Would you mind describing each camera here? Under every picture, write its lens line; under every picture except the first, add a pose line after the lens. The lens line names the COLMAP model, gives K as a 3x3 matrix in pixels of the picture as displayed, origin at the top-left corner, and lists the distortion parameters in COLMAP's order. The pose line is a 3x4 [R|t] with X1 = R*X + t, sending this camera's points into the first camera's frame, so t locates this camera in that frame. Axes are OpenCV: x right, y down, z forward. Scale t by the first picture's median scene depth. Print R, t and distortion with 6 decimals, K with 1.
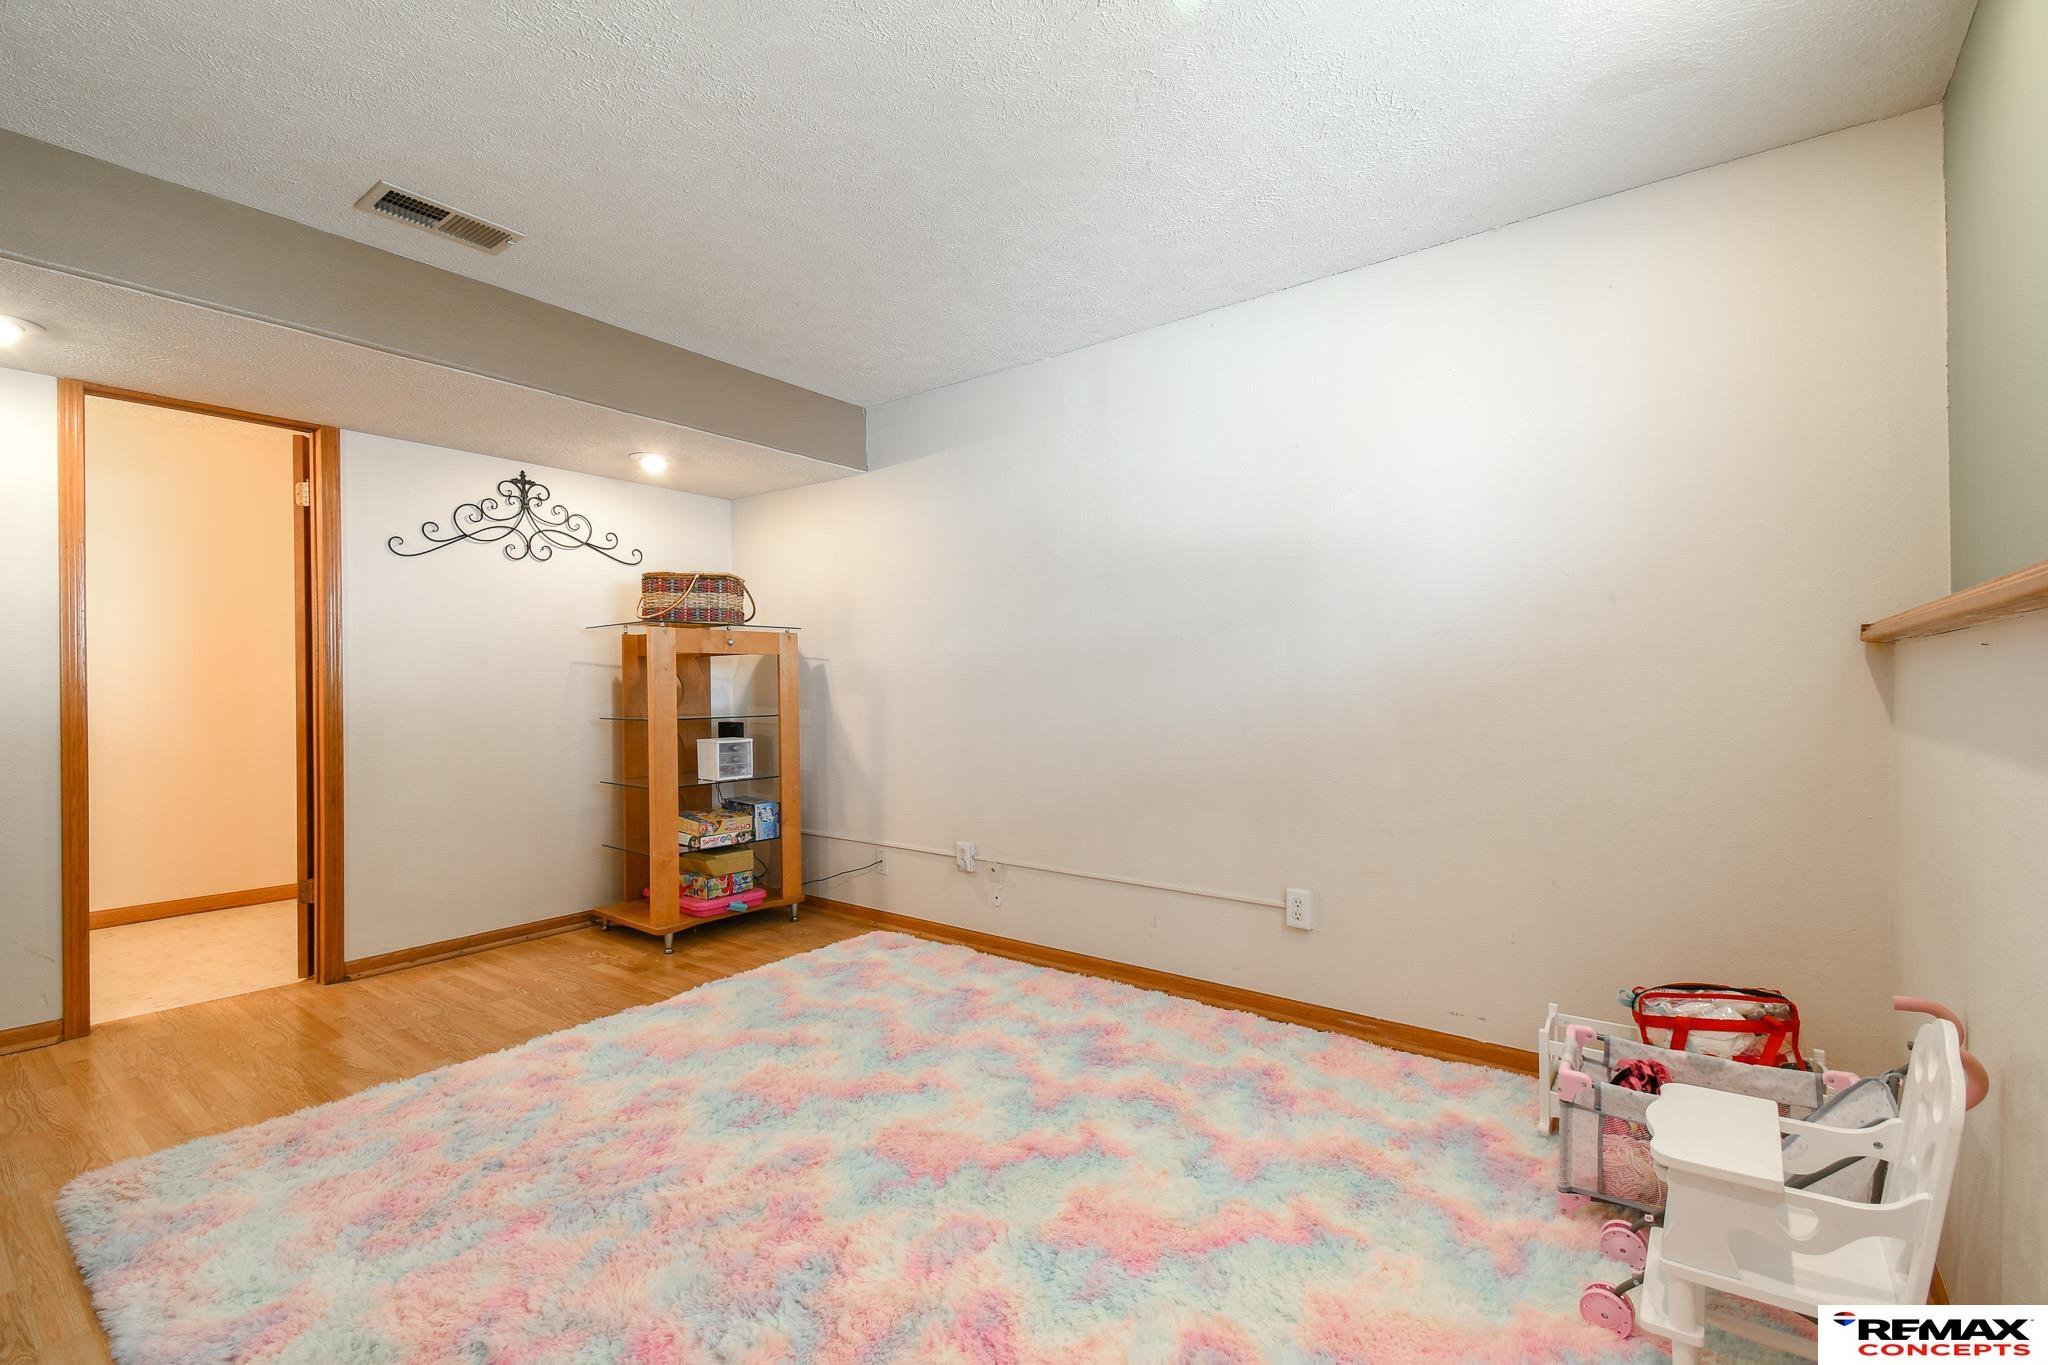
lens RADIAL K [[907.9, 0, 1031.8], [0, 907.9, 681.1], [0, 0, 1]] dist [0.043354, -0.022826]
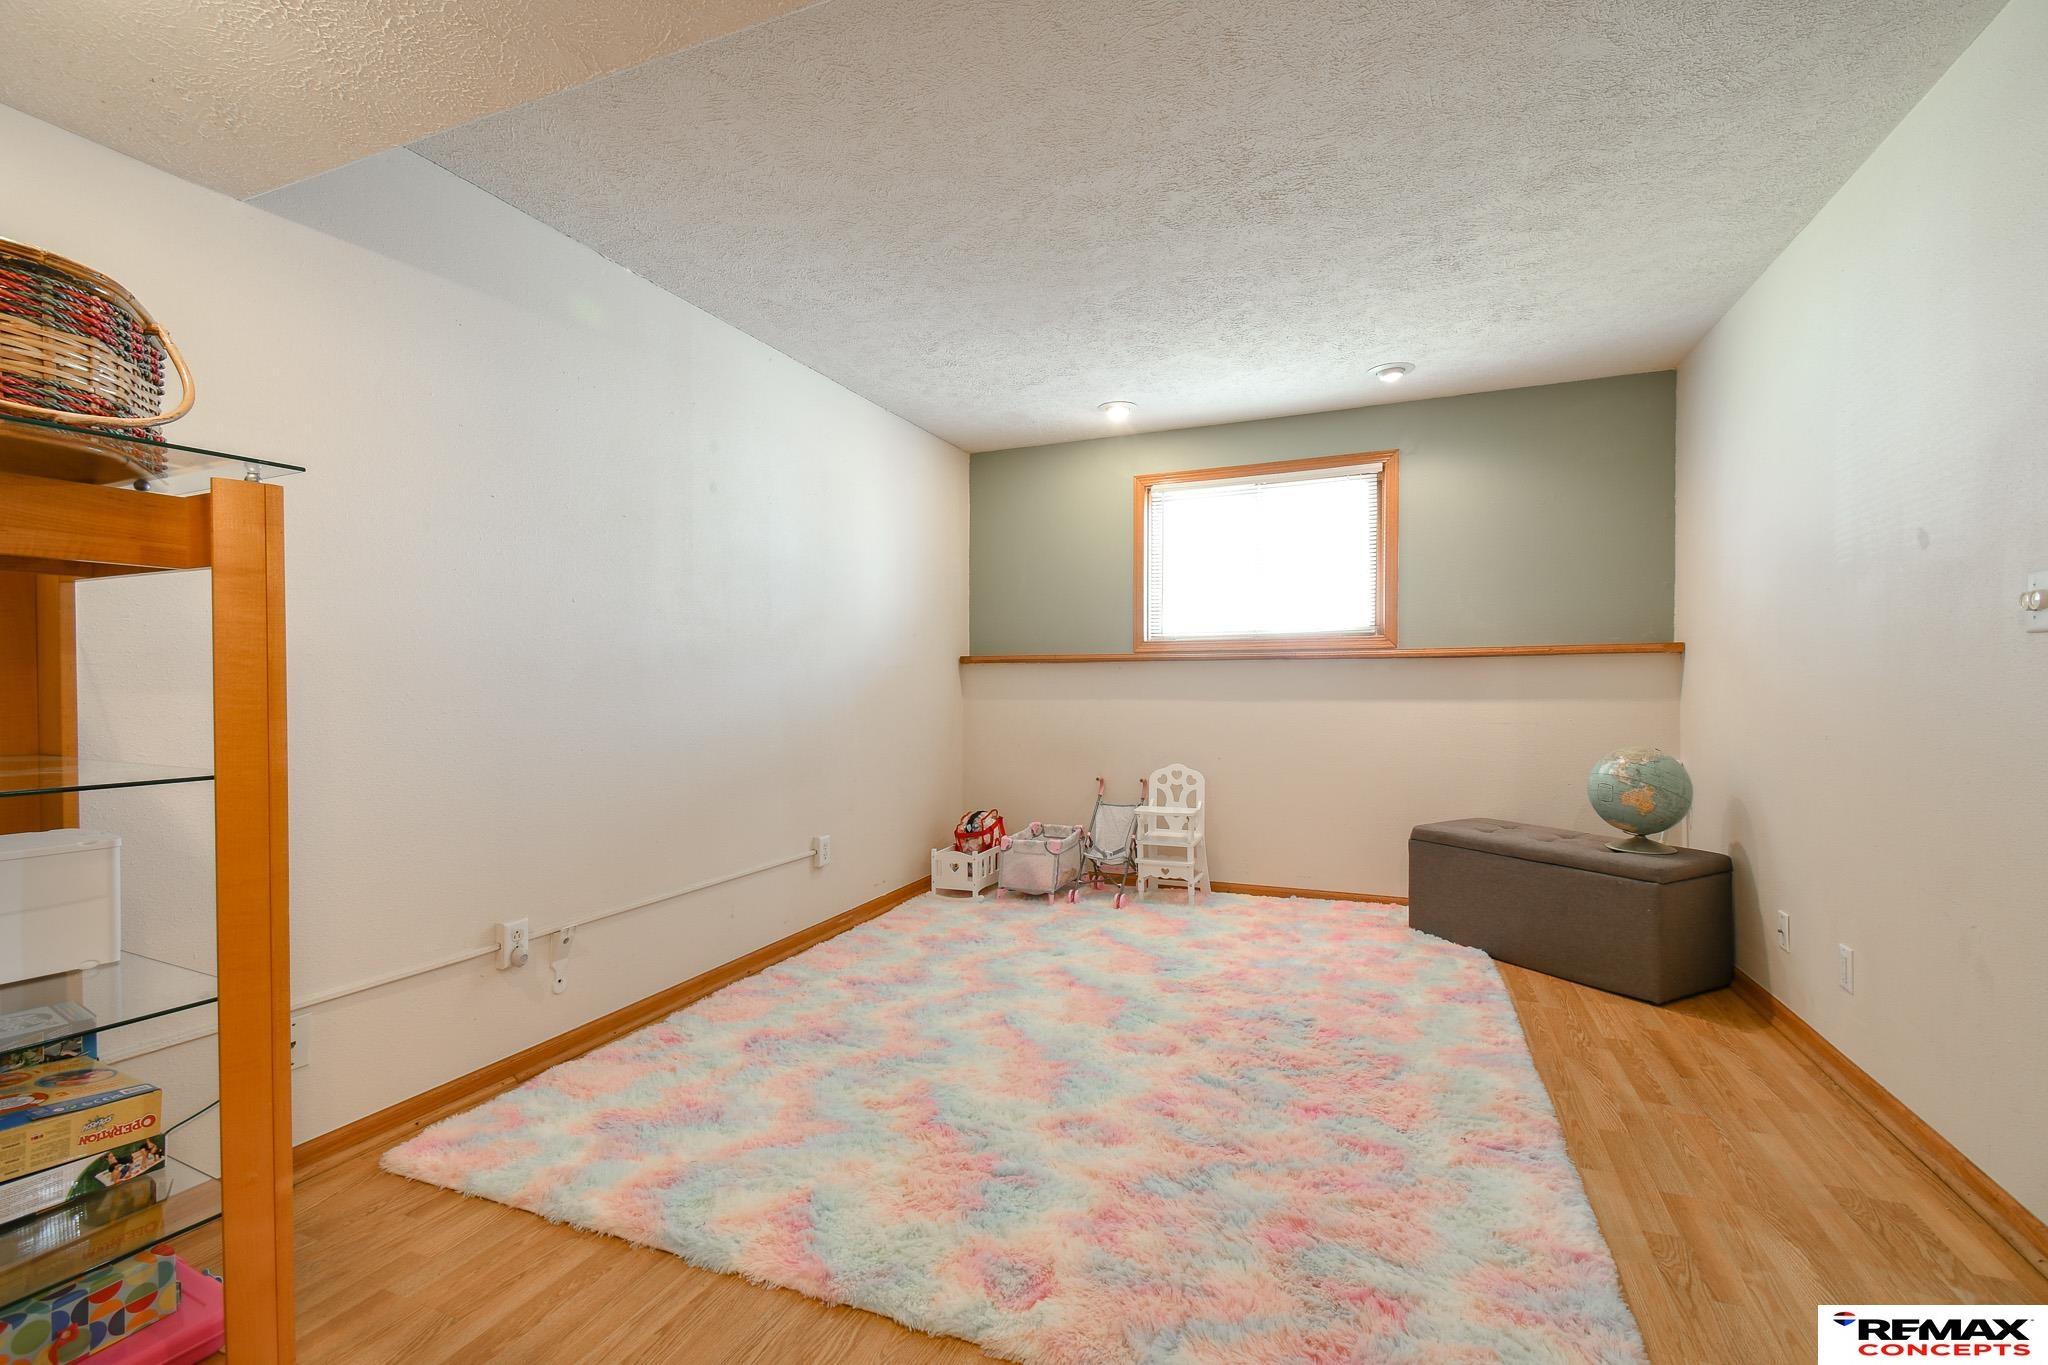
lens RADIAL K [[907.9, 0, 1031.8], [0, 907.9, 681.1], [0, 0, 1]] dist [0.043354, -0.022826]
pose [[-0.273012, 0.006254, 0.961990, -0.976710], [0.005121, 0.999974, -0.005048, 0.016985], [-0.961997, 0.003548, -0.273037, 1.011351]]
